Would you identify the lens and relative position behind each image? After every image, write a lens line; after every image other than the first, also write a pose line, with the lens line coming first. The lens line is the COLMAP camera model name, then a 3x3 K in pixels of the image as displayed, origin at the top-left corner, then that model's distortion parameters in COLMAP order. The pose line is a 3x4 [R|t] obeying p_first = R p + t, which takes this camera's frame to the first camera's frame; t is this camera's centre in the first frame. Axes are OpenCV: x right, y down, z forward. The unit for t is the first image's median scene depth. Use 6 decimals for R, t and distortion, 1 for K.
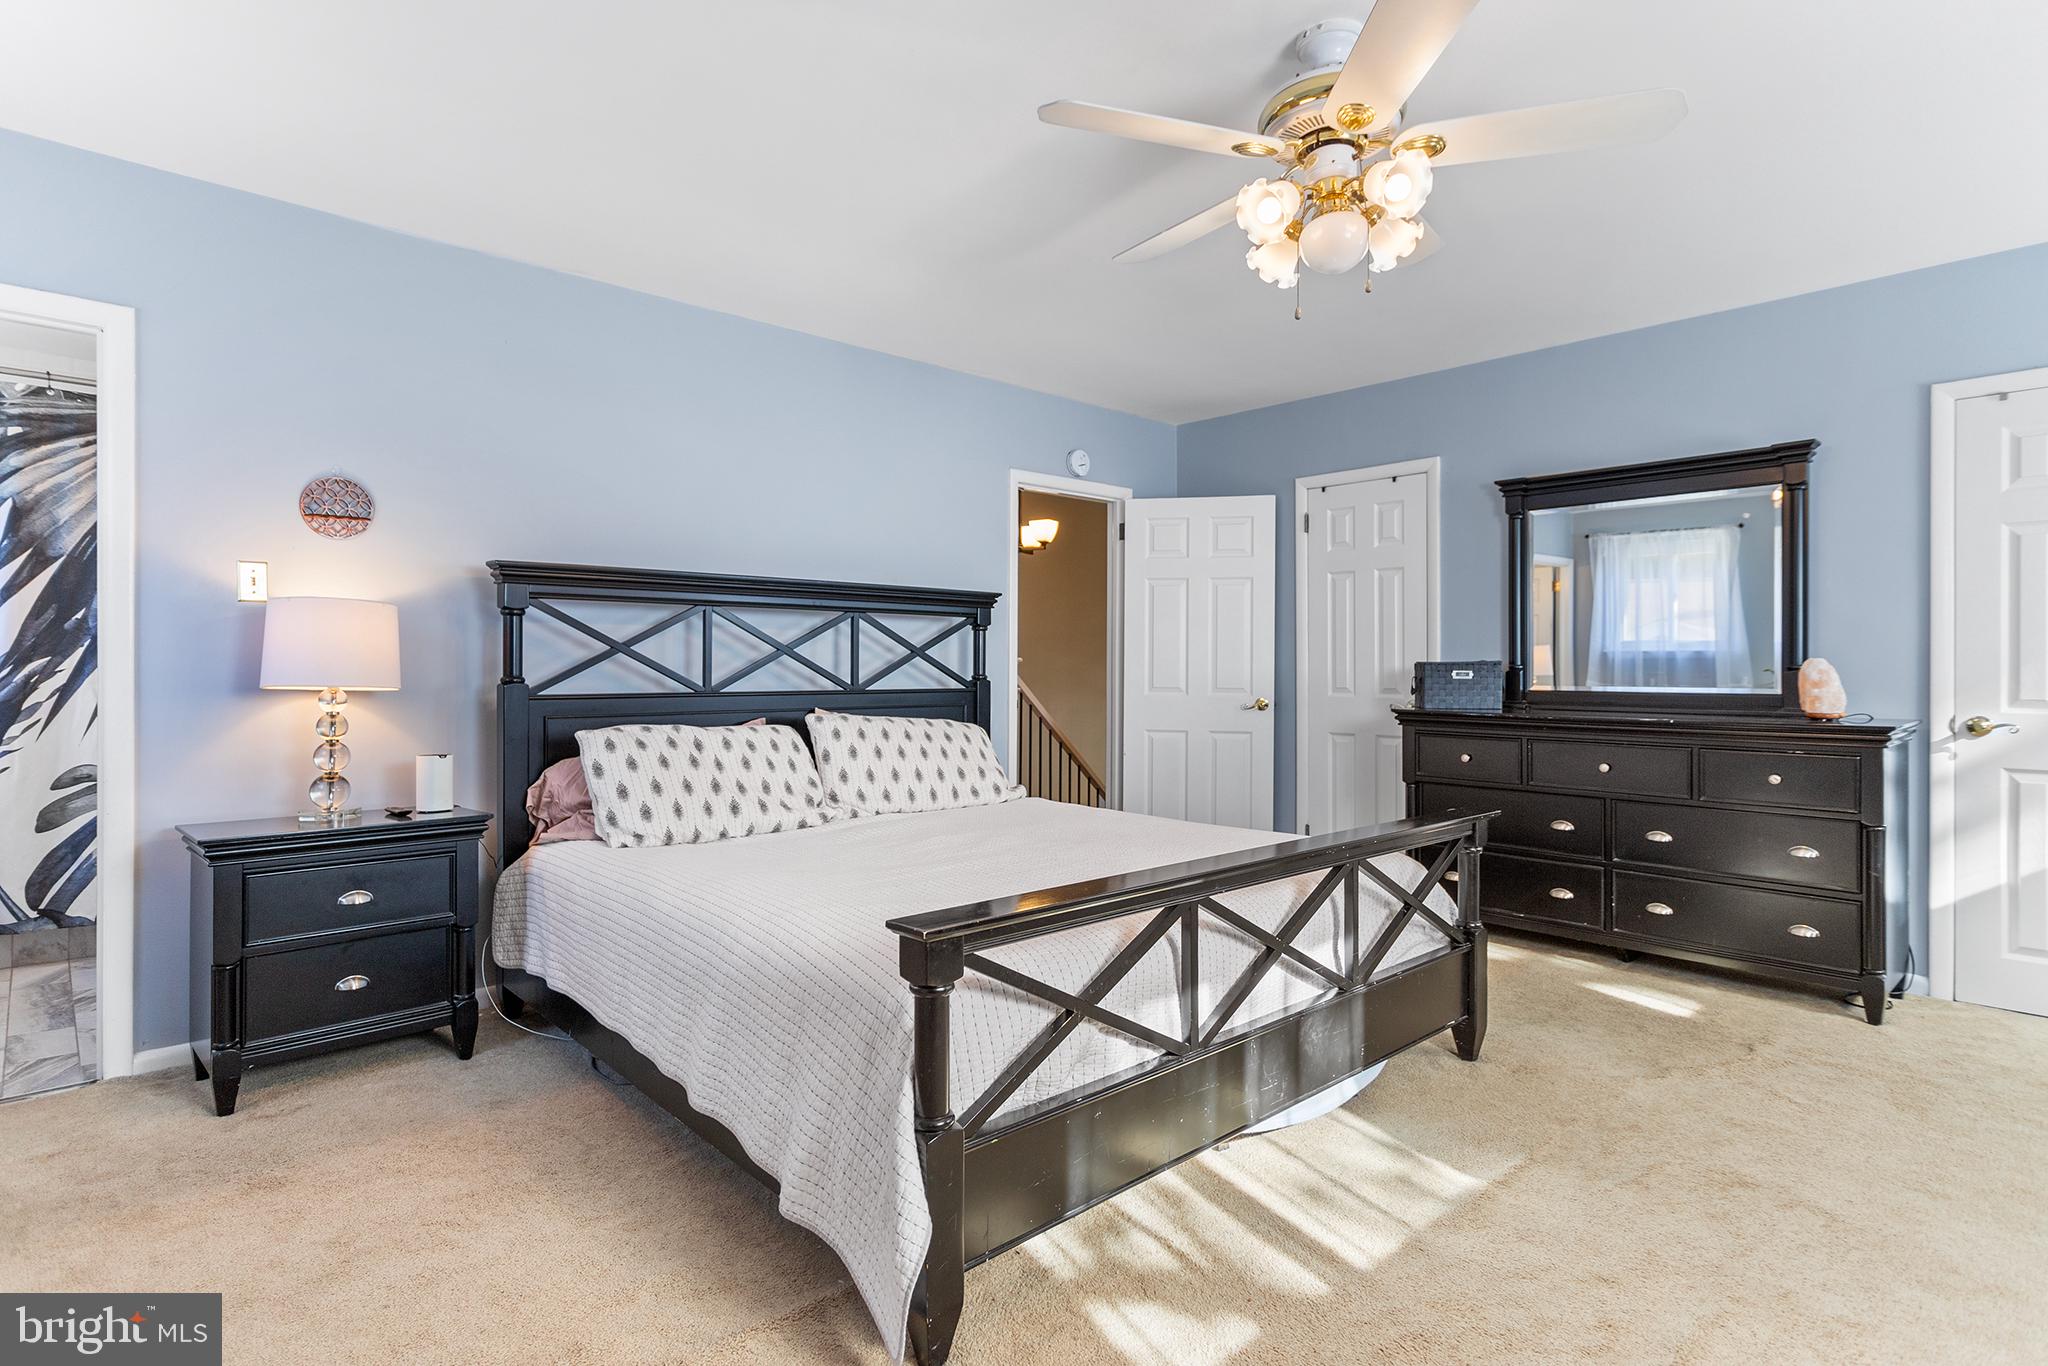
lens RADIAL K [[1035.6, 0, 1020.1], [0, 1035.6, 658.8], [0, 0, 1]] dist [0.000595, 0.000178]
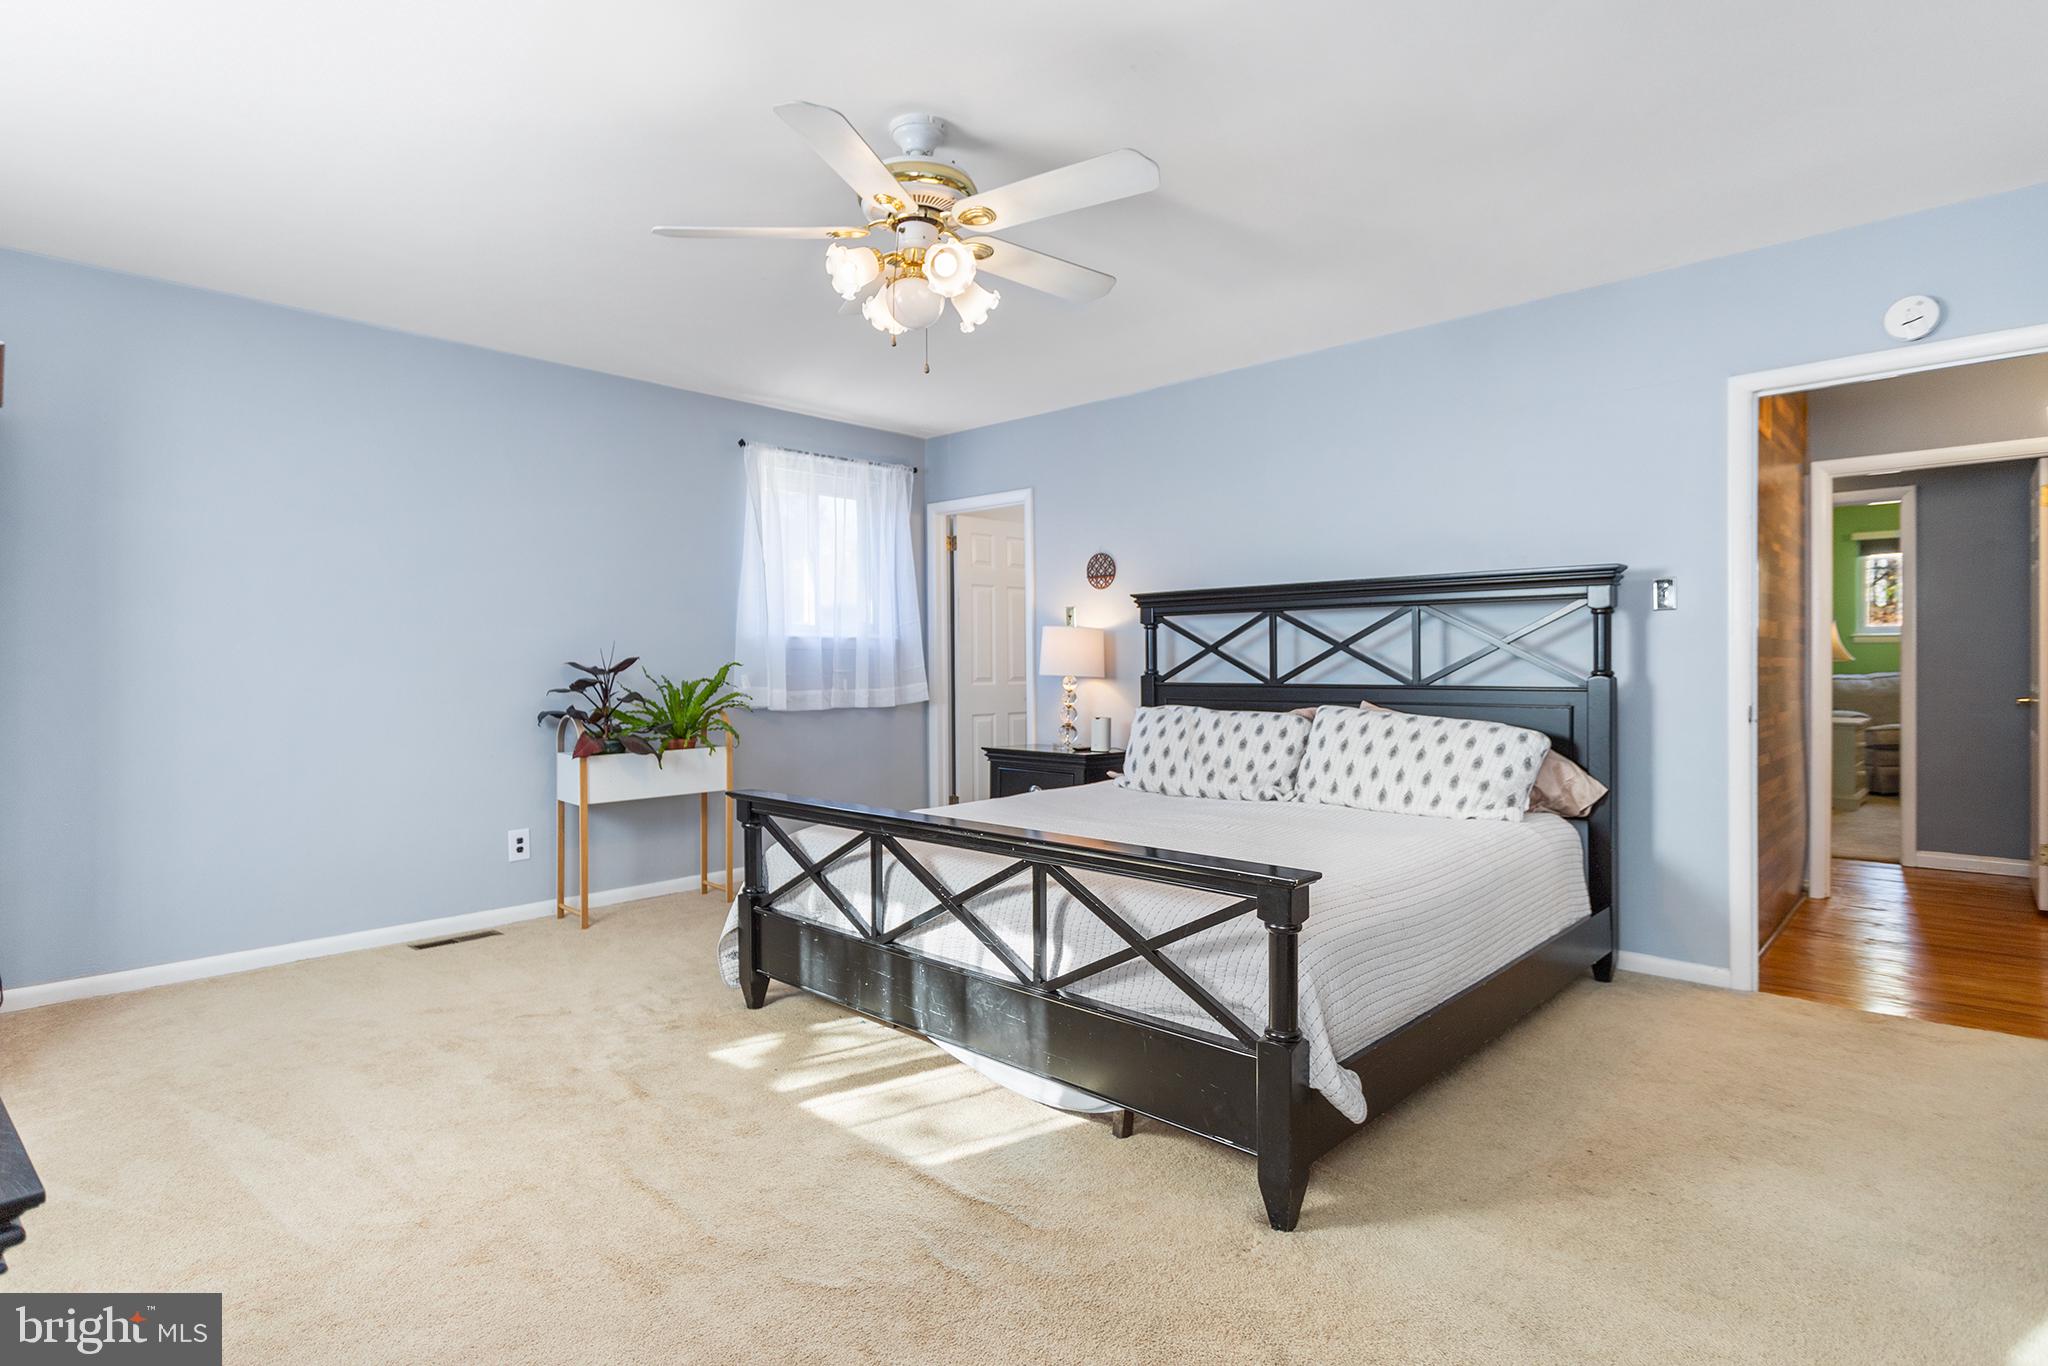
lens RADIAL K [[1018.6, 0, 975.9], [0, 1018.6, 678.5], [0, 0, 1]] dist [-0.000424, -0.000075]
pose [[0.047846, 0.013499, -0.998763, 0.983325], [0.015232, 0.999783, 0.014243, 0.004283], [0.998739, -0.015894, 0.047630, 0.685049]]
